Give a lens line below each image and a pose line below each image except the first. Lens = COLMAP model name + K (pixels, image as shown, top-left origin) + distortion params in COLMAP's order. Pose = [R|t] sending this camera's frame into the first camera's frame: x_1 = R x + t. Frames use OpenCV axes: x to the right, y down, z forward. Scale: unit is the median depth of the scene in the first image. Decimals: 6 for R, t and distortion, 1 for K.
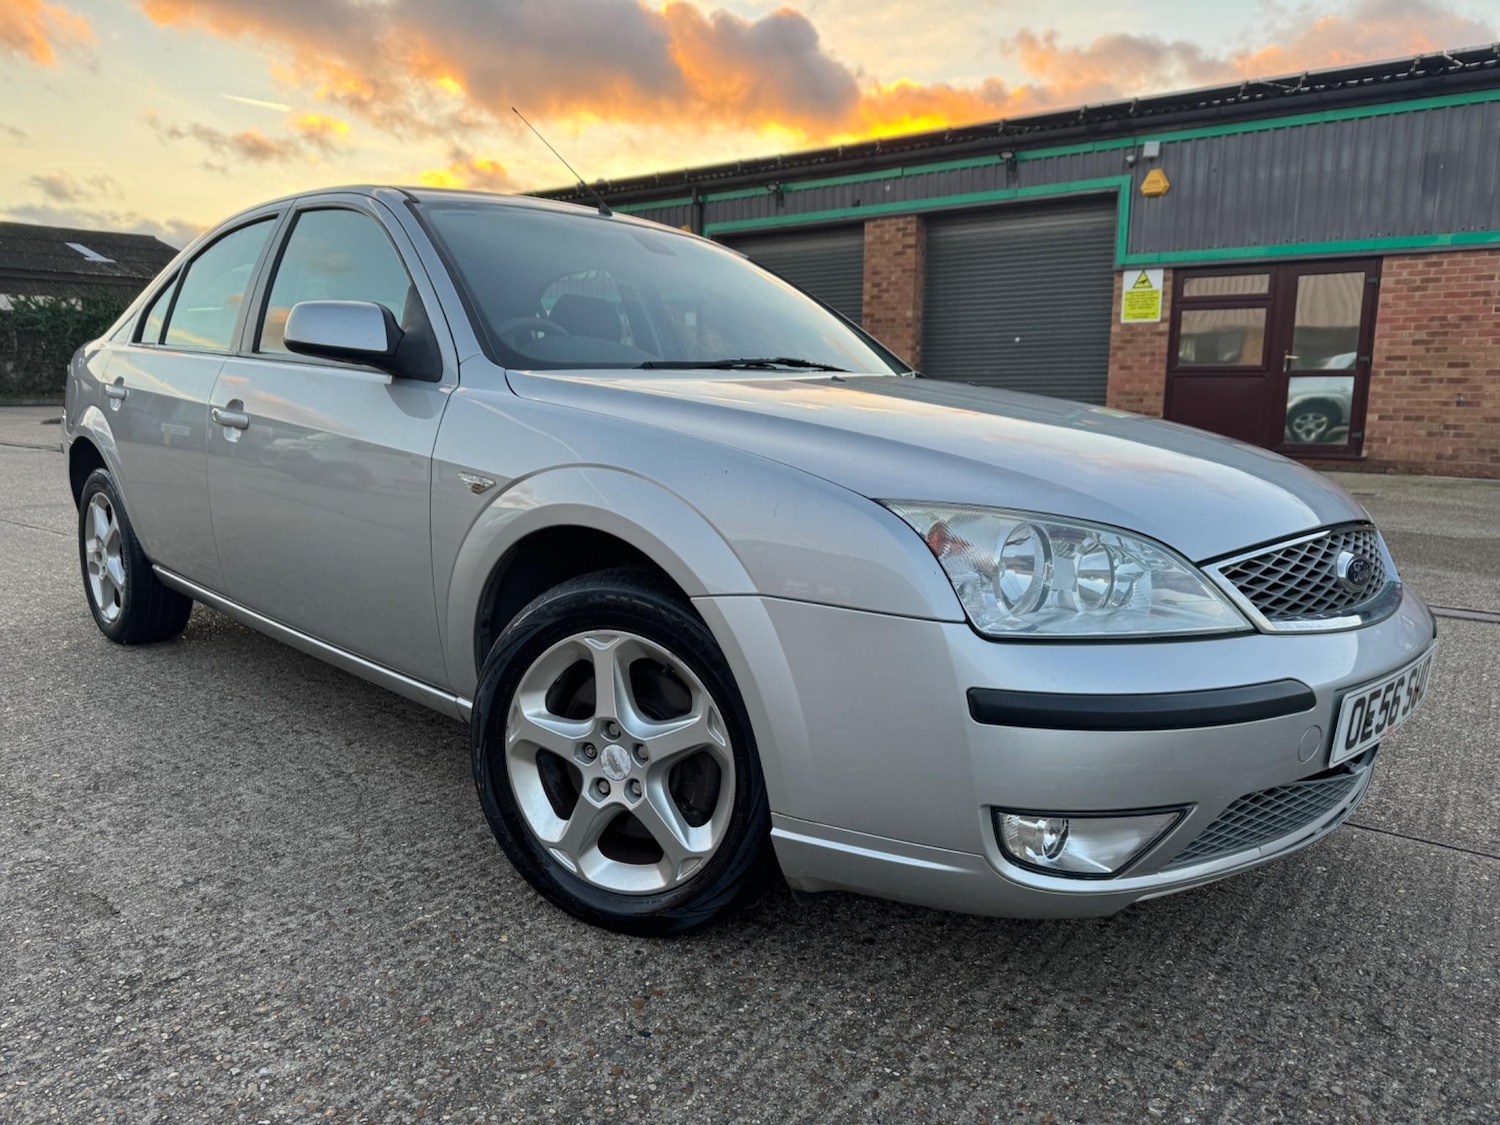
lens RADIAL K [[1052.3, 0, 750.7], [0, 1052.3, 567.5], [0, 0, 1]] dist [0.026800, -0.031062]
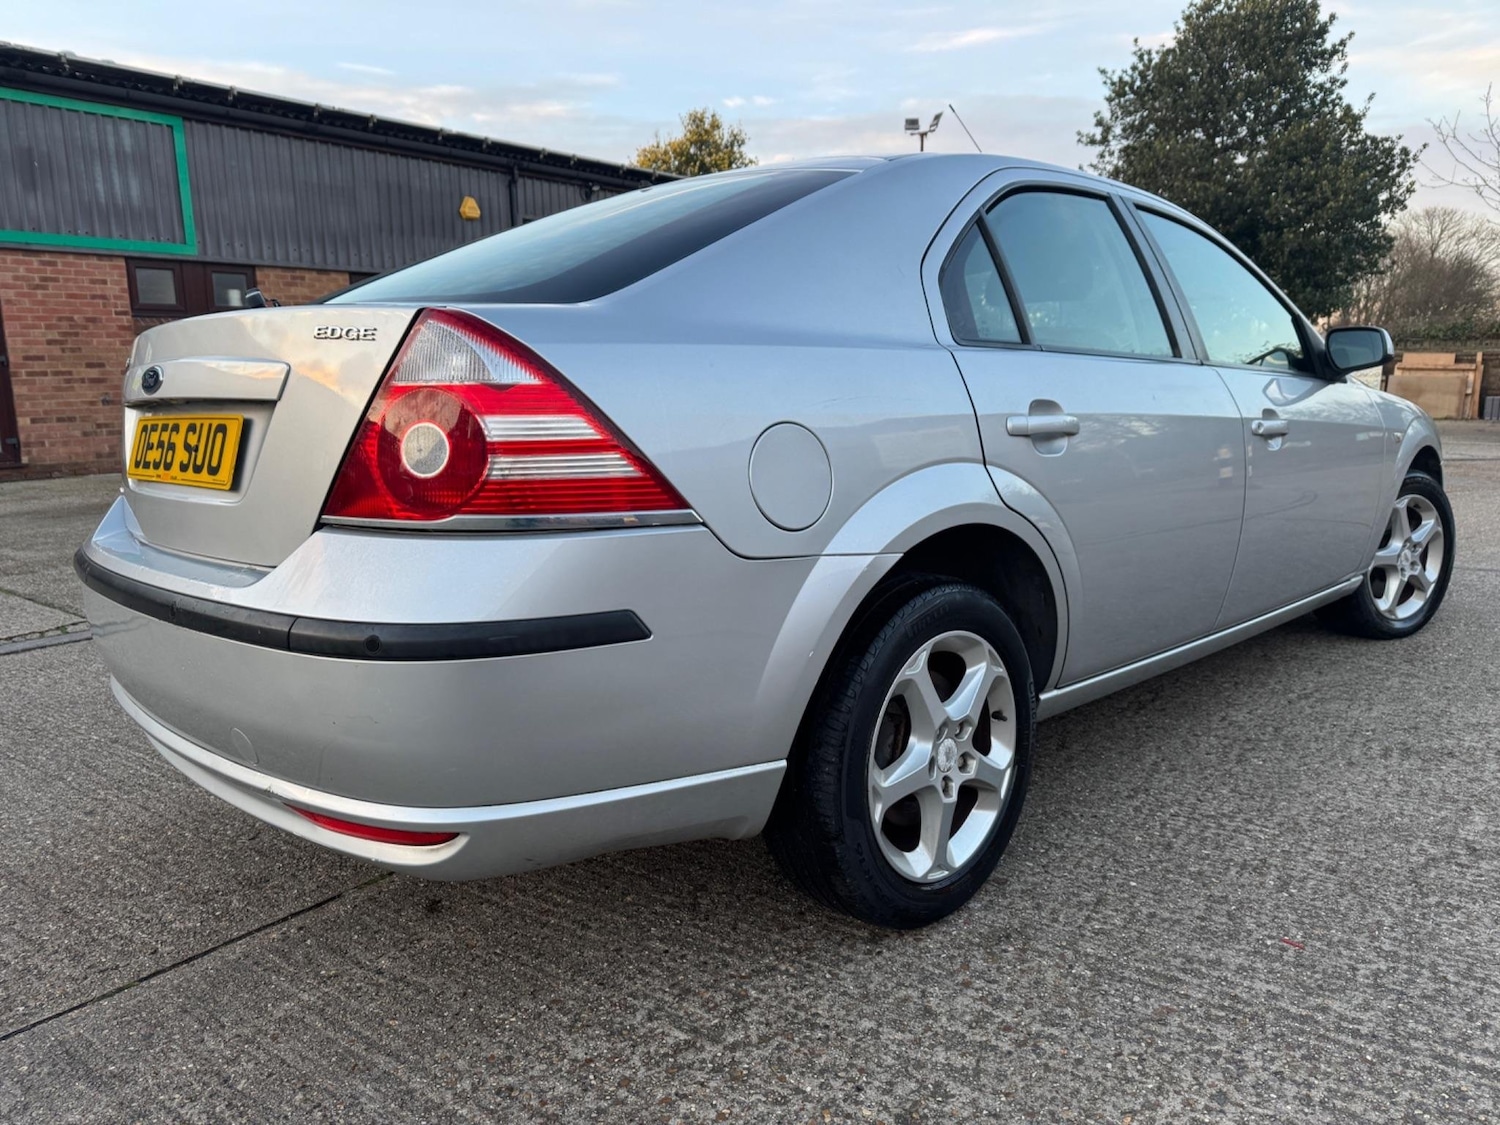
lens RADIAL K [[1052.3, 0, 753.8], [0, 1052.3, 565.8], [0, 0, 1]] dist [0.026800, -0.031062]
pose [[0.011984, -0.182455, 0.983141, -0.554591], [0.182110, 0.967167, 0.177271, -0.102979], [-0.983205, 0.176915, 0.044817, 0.538187]]
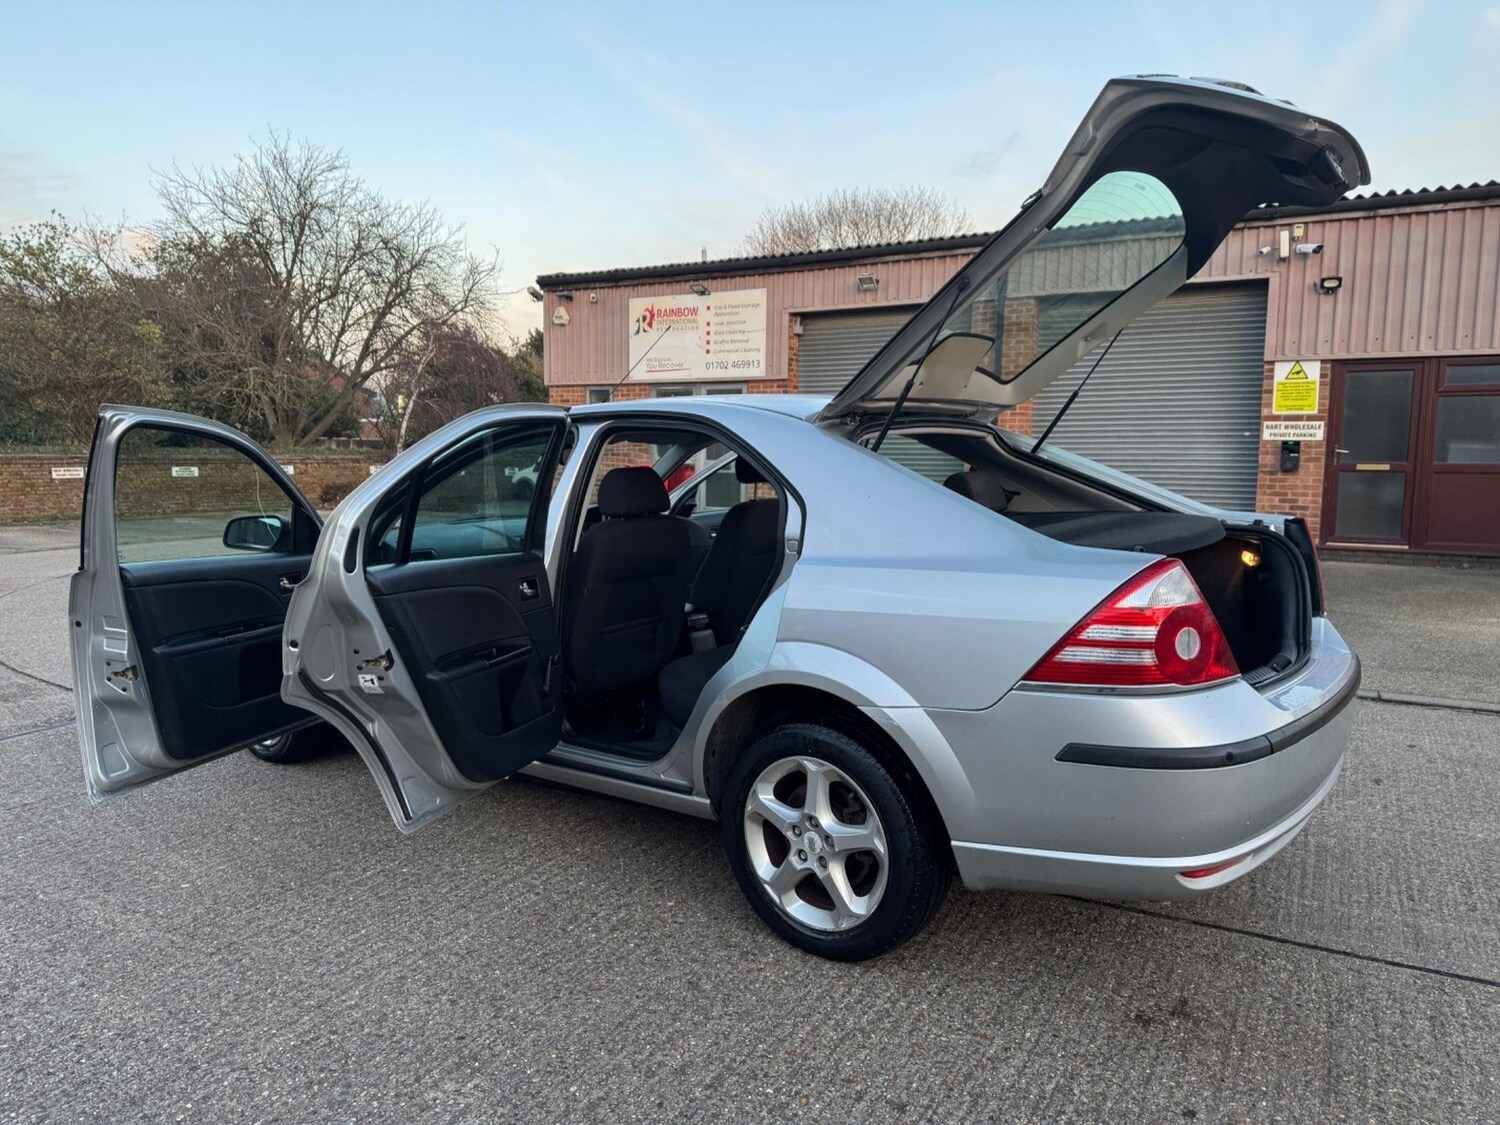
lens RADIAL K [[1052.3, 0, 751.8], [0, 1052.3, 570.7], [0, 0, 1]] dist [0.026800, -0.031062]
pose [[-0.993158, 0.007255, -0.116555, -0.075575], [-0.024979, 0.961770, 0.272716, -0.220480], [0.114078, 0.273761, -0.955008, 1.007238]]
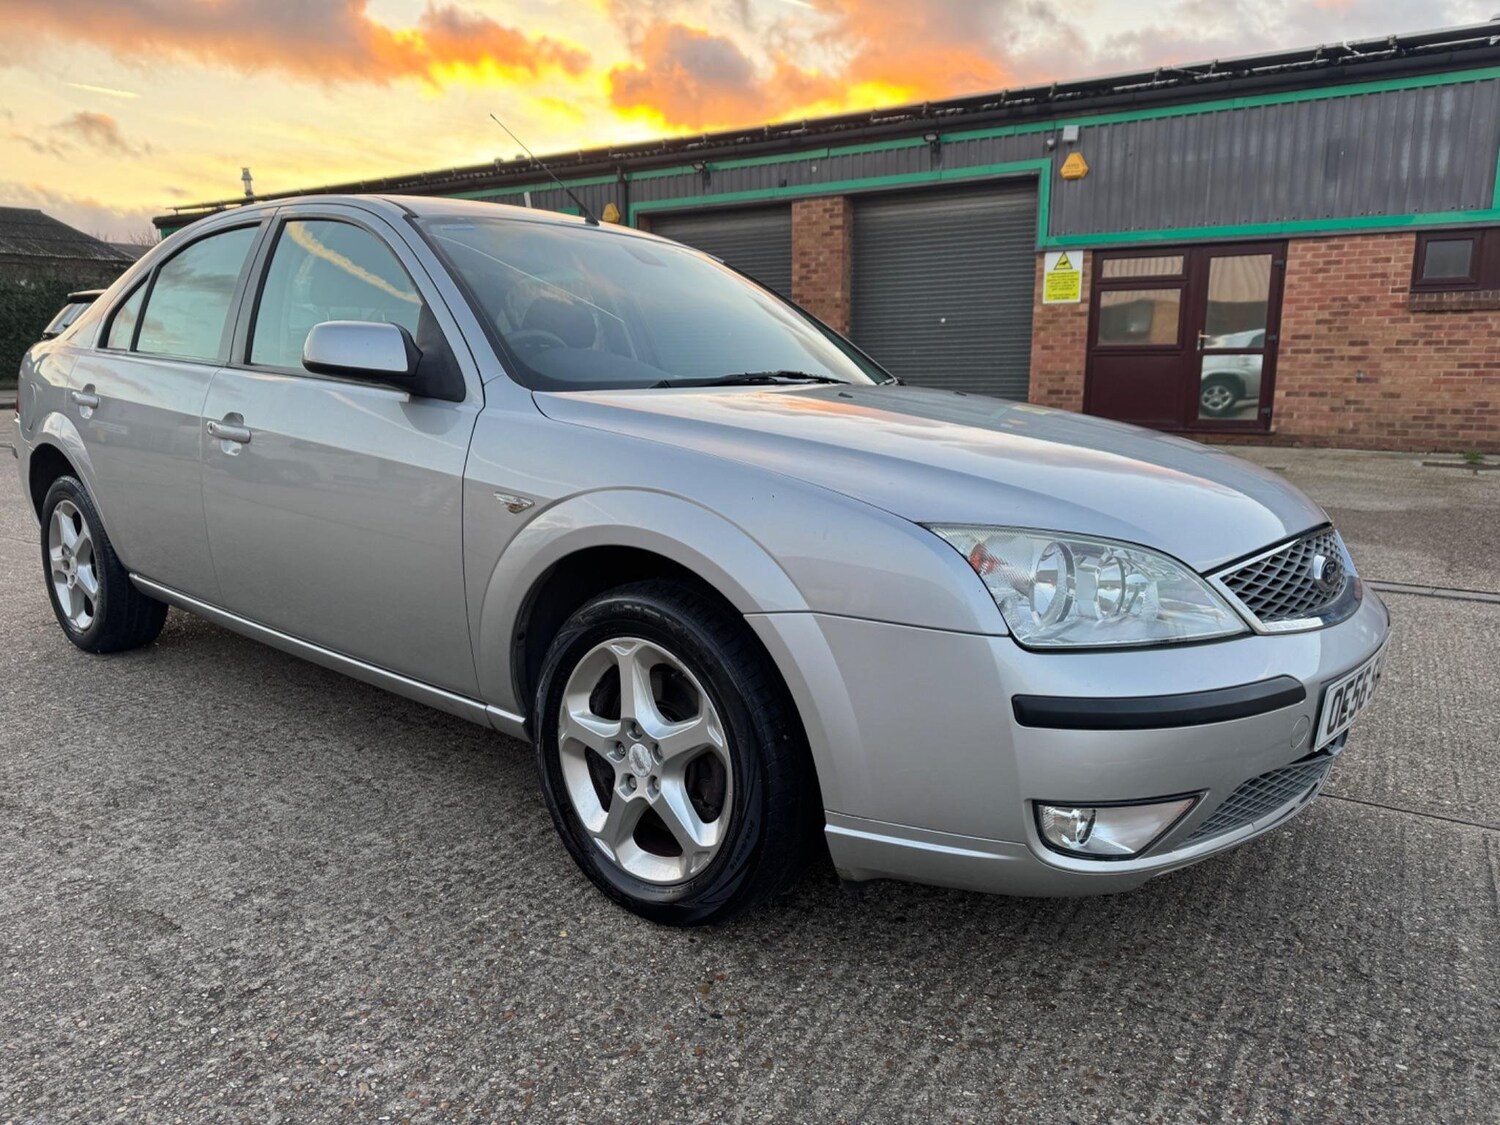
lens RADIAL K [[1052.3, 0, 753.6], [0, 1052.3, 567.5], [0, 0, 1]] dist [0.026800, -0.031062]
pose [[0.996799, -0.022890, 0.076605, -0.027674], [0.021071, 0.999478, 0.024474, -0.009677], [-0.077126, -0.022782, 0.996761, -0.016116]]
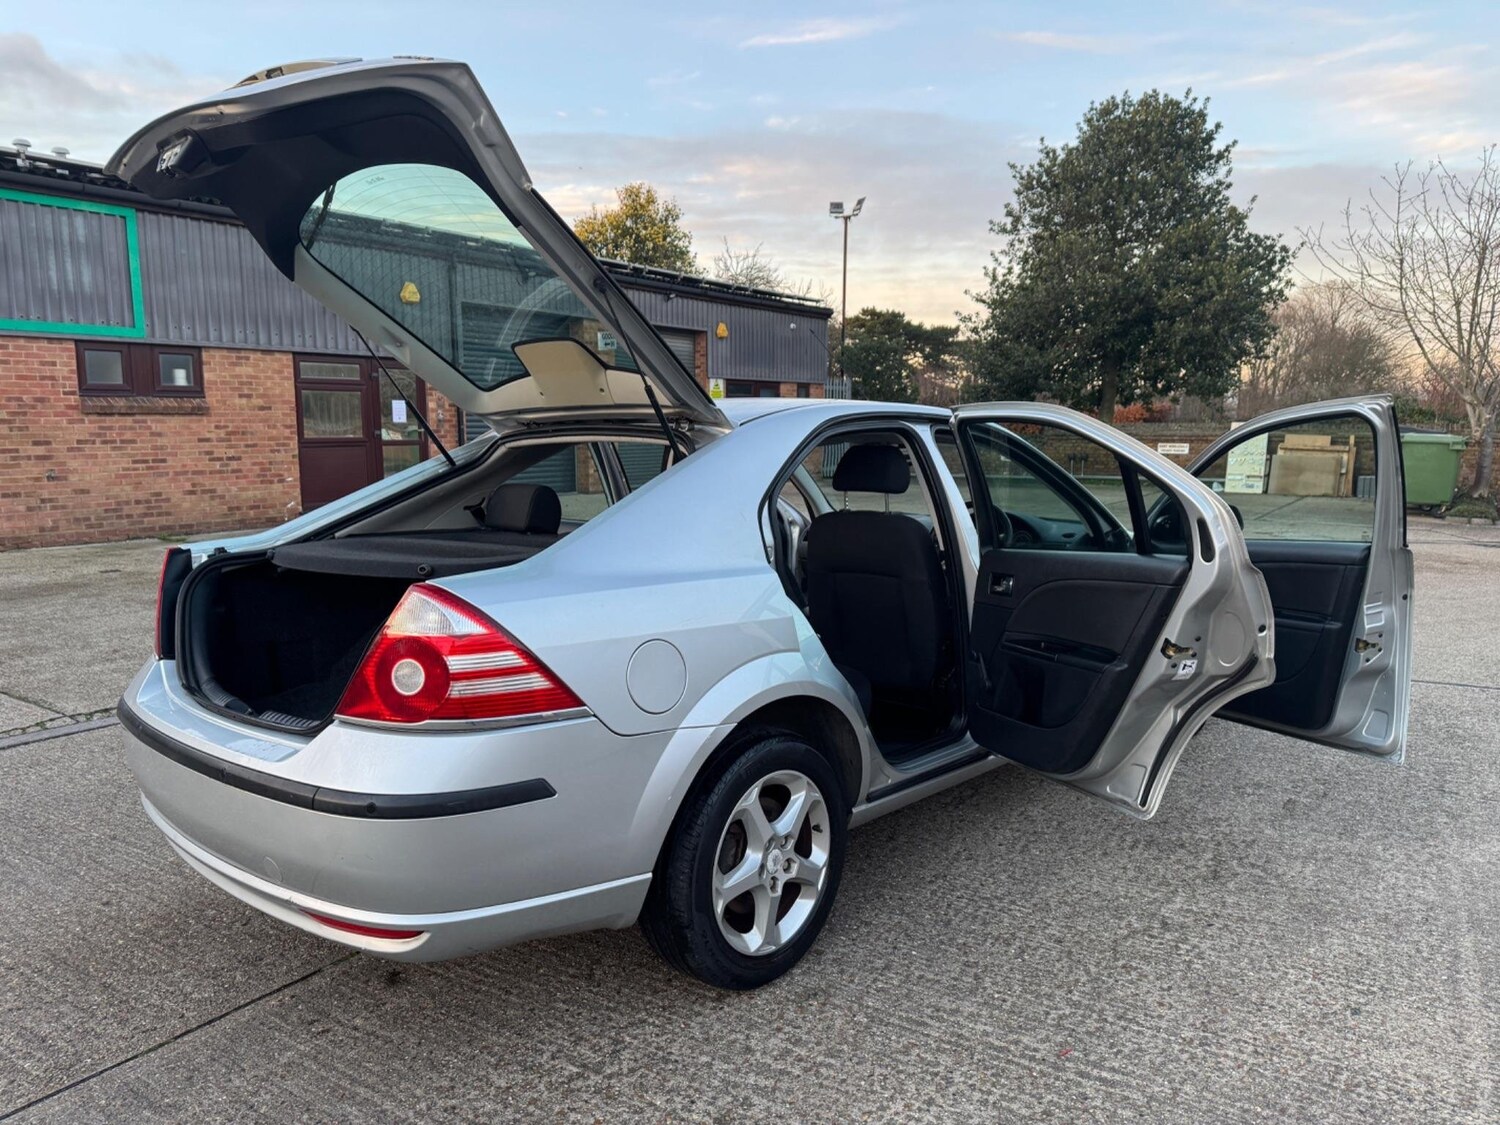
lens RADIAL K [[1052.3, 0, 749.2], [0, 1052.3, 561.3], [0, 0, 1]] dist [0.026800, -0.031062]
pose [[-0.043640, -0.132826, 0.990178, -0.650815], [0.166917, 0.976222, 0.138310, -0.155003], [-0.985005, 0.171313, -0.020432, 0.509291]]
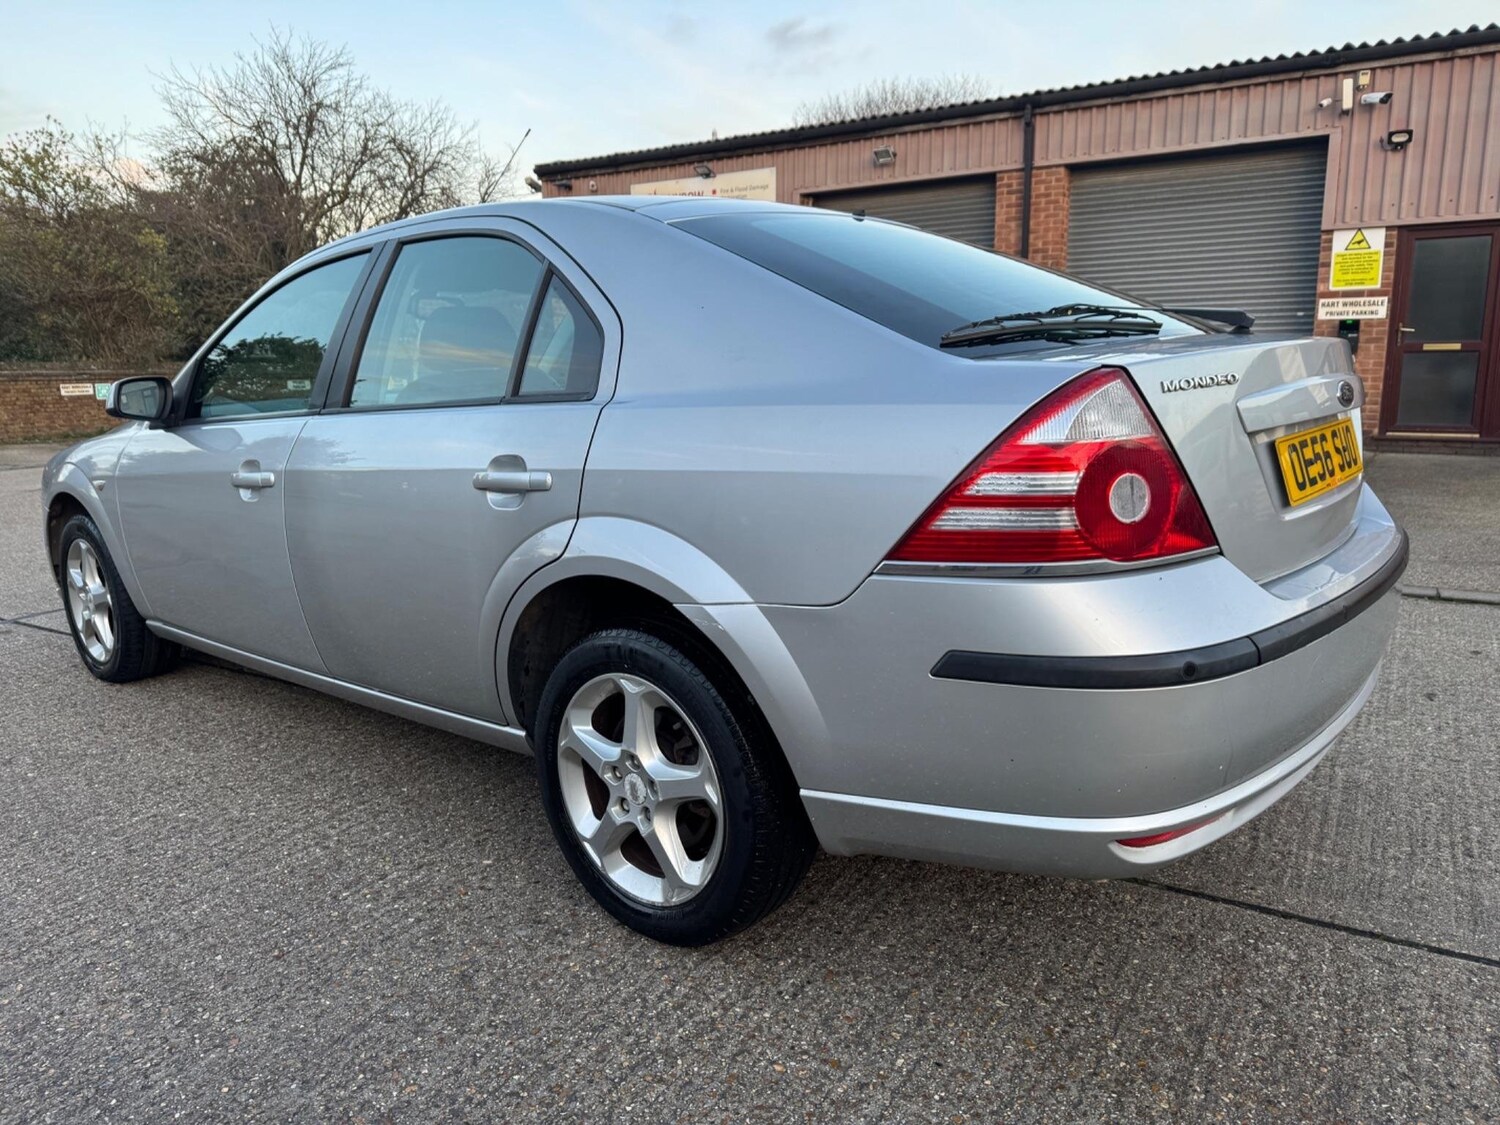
lens RADIAL K [[1052.3, 0, 753.1], [0, 1052.3, 566.3], [0, 0, 1]] dist [0.026800, -0.031062]
pose [[-0.997039, 0.027735, -0.071724, -0.152494], [0.001233, 0.938341, 0.345709, -0.175659], [0.076890, 0.344597, -0.935597, 0.918817]]
